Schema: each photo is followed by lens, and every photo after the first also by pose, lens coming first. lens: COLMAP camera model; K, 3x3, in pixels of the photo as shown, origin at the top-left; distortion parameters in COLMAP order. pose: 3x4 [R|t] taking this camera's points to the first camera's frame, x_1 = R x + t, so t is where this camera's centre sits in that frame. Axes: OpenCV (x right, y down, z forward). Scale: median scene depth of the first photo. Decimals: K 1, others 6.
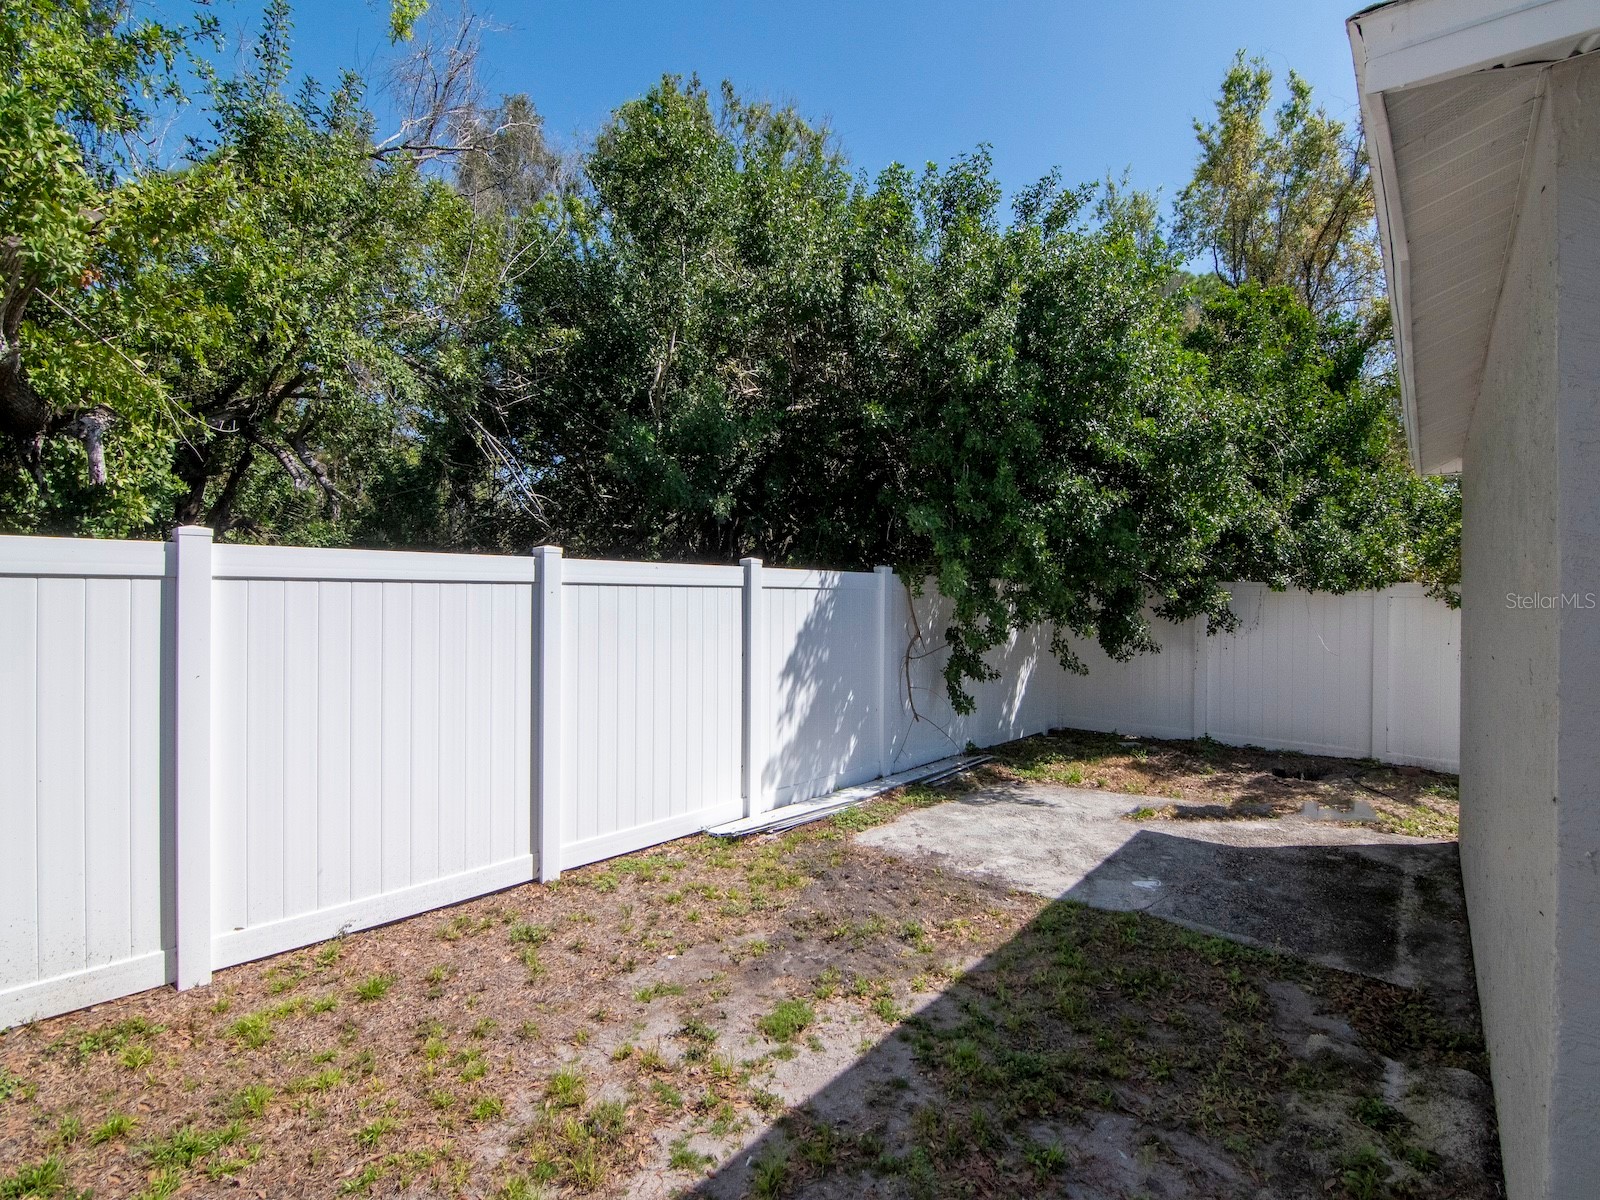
lens RADIAL K [[771.1, 0, 827.2], [0, 771.1, 589.9], [0, 0, 1]] dist [-0.001678, -0.012517]
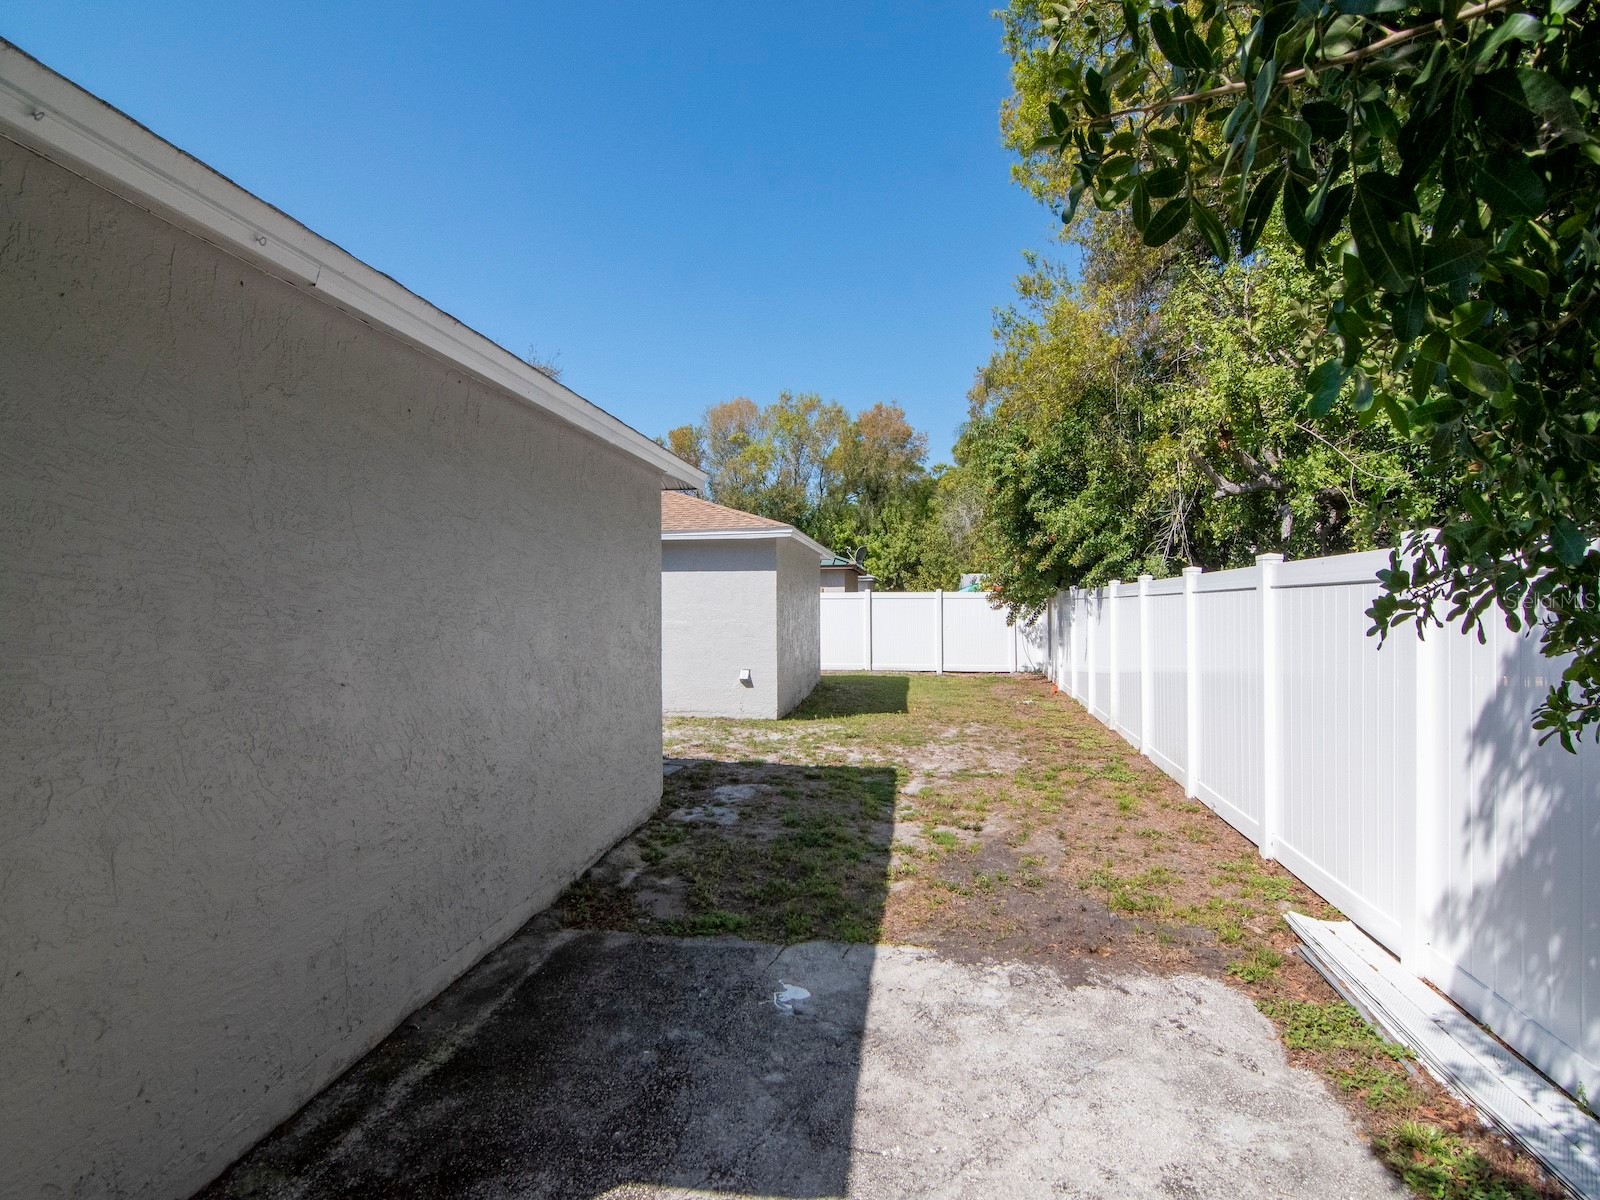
lens RADIAL K [[788.2, 0, 808.1], [0, 788.2, 599.0], [0, 0, 1]] dist [-0.004737, -0.010521]
pose [[-0.868801, -0.010867, -0.495042, 0.732030], [0.001582, 0.999693, -0.024722, 0.027295], [0.495158, -0.022262, -0.868518, 1.572898]]
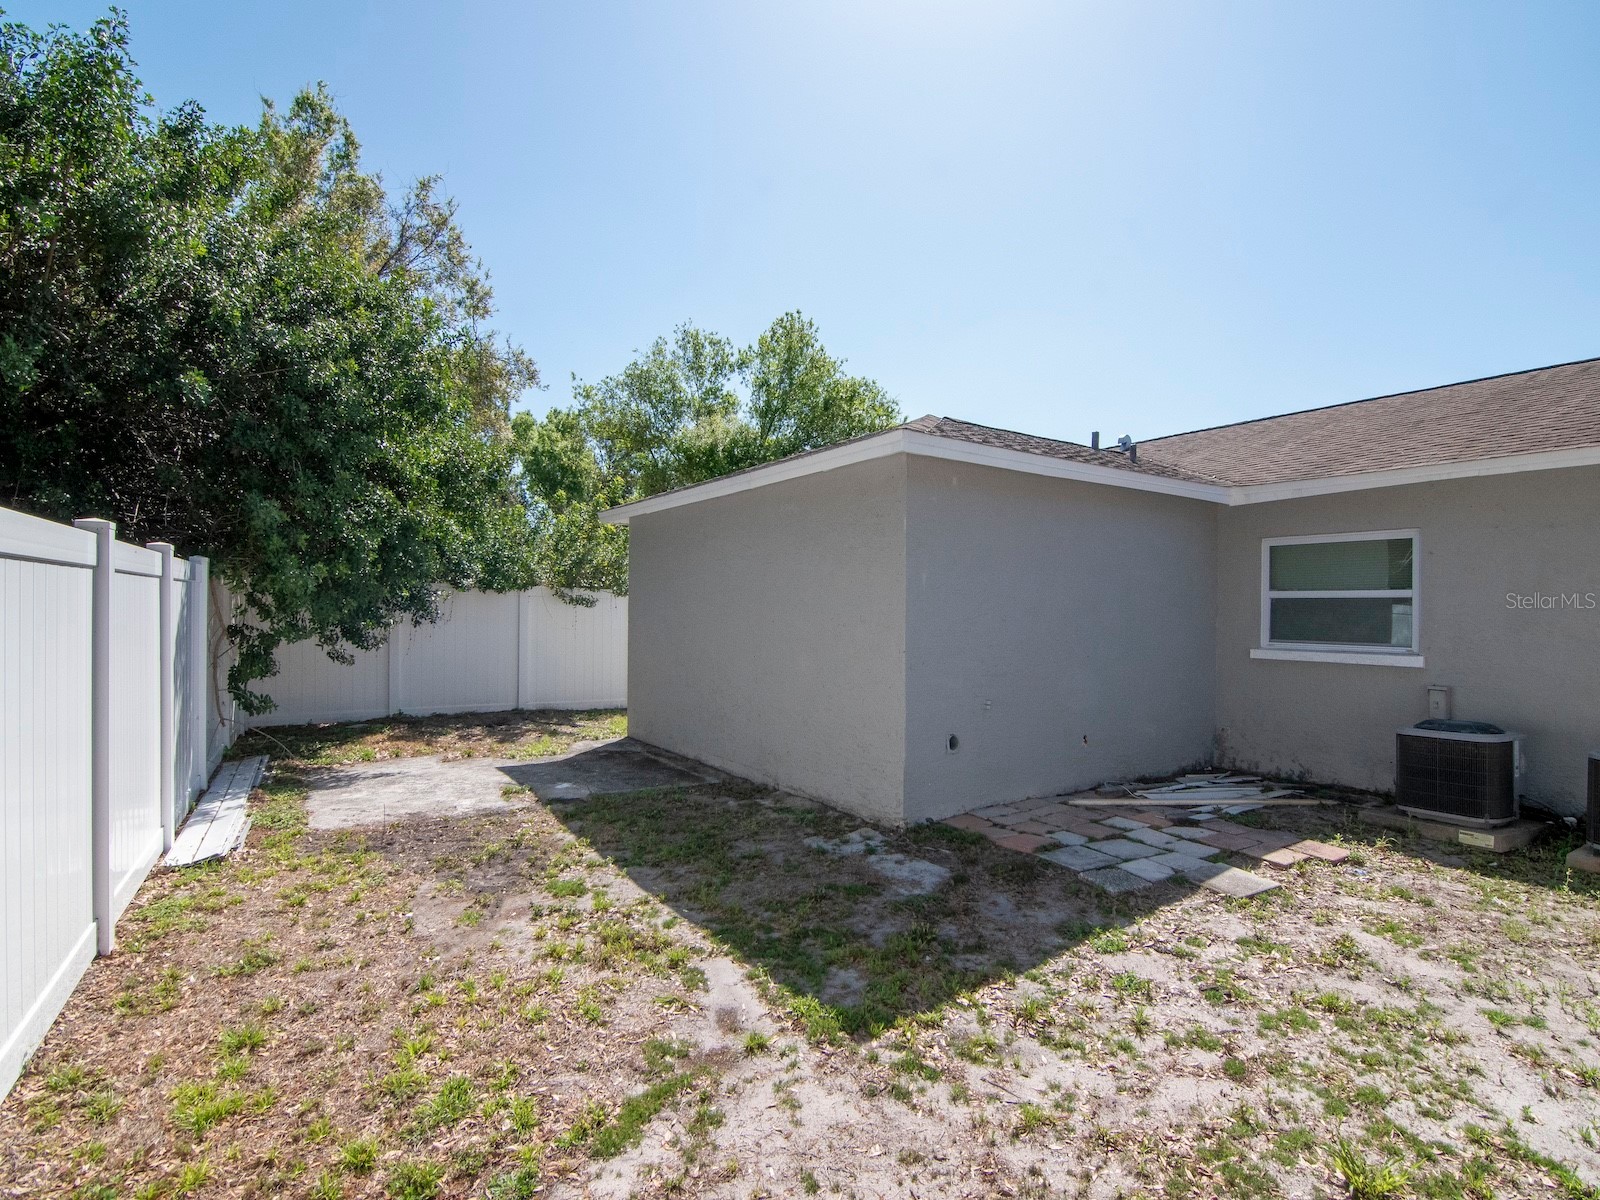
lens RADIAL K [[765.5, 0, 774.5], [0, 765.5, 607.8], [0, 0, 1]] dist [-0.001060, 0.000172]
pose [[0.341663, -0.007976, 0.939789, -0.799582], [-0.013595, 0.999817, 0.013428, 0.009632], [-0.939724, -0.017364, 0.341492, 0.104032]]
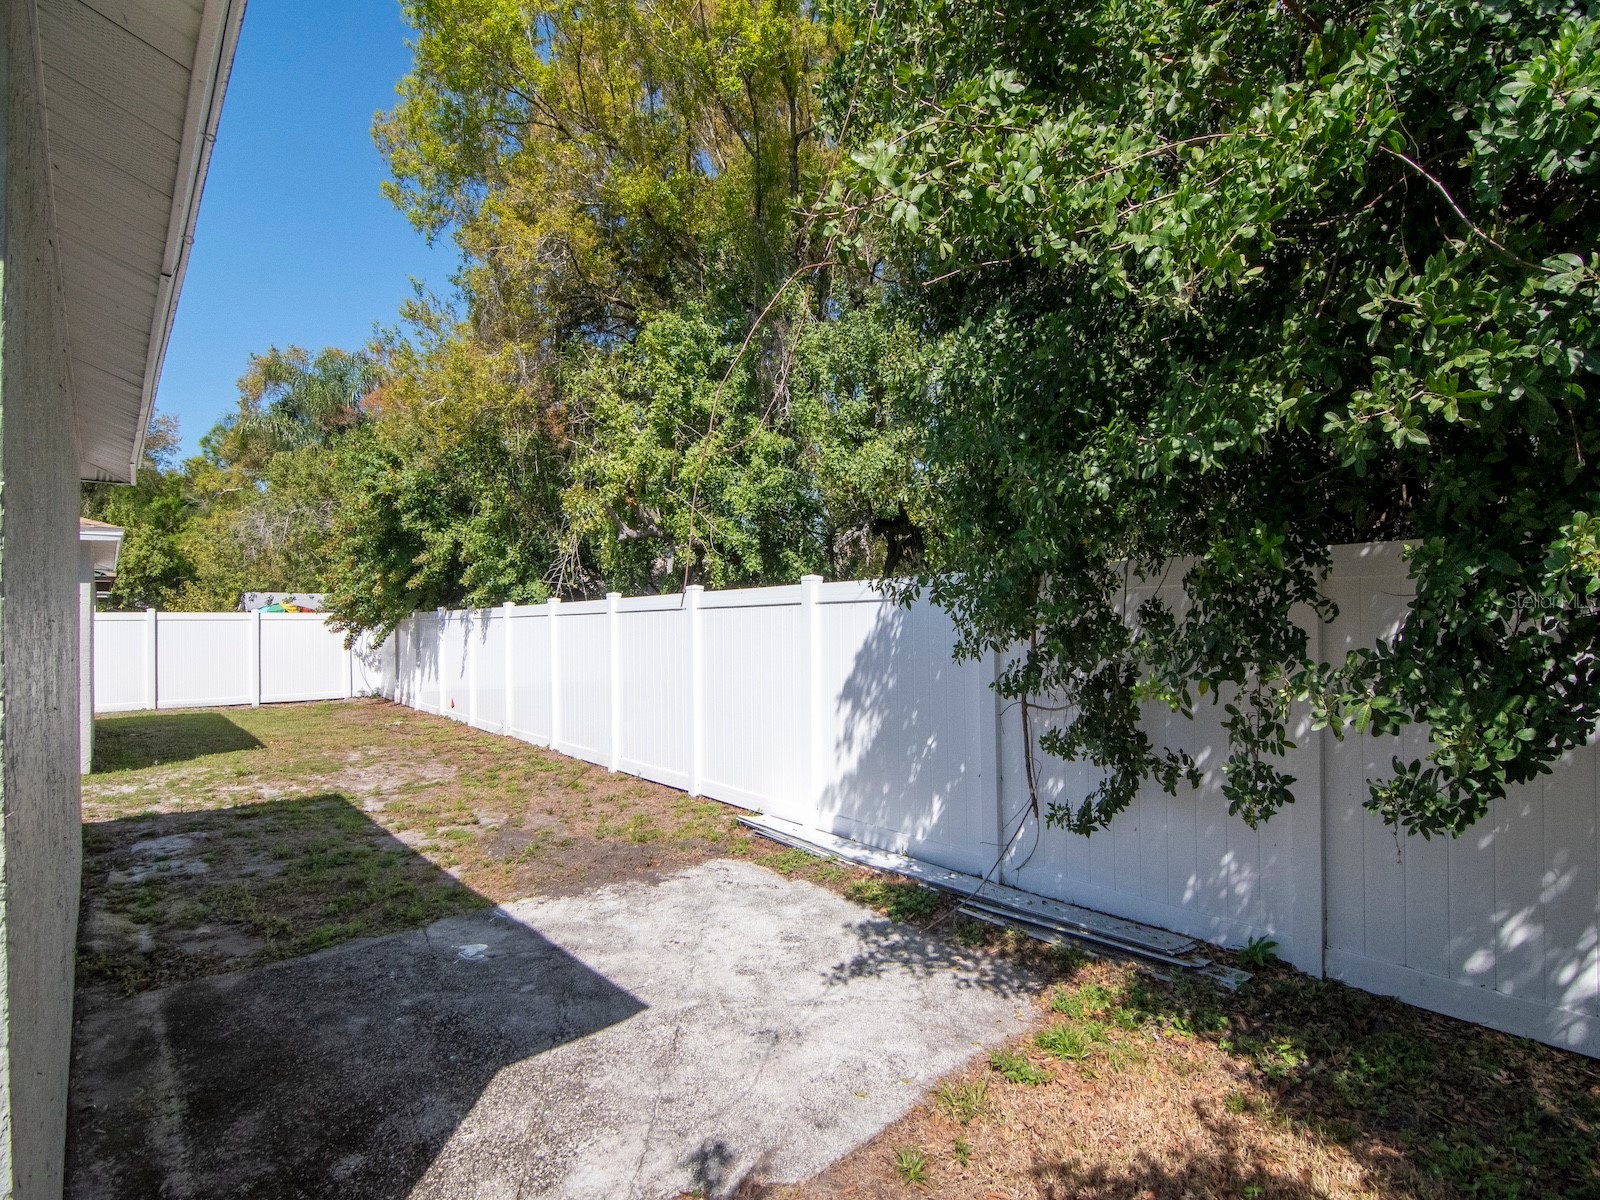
lens RADIAL K [[788.2, 0, 808.1], [0, 788.2, 599.0], [0, 0, 1]] dist [-0.004737, -0.010521]
pose [[-0.174993, -0.038295, -0.983825, 1.151908], [0.023566, 0.998794, -0.043069, 0.040624], [0.984288, -0.030721, -0.173880, 1.446158]]
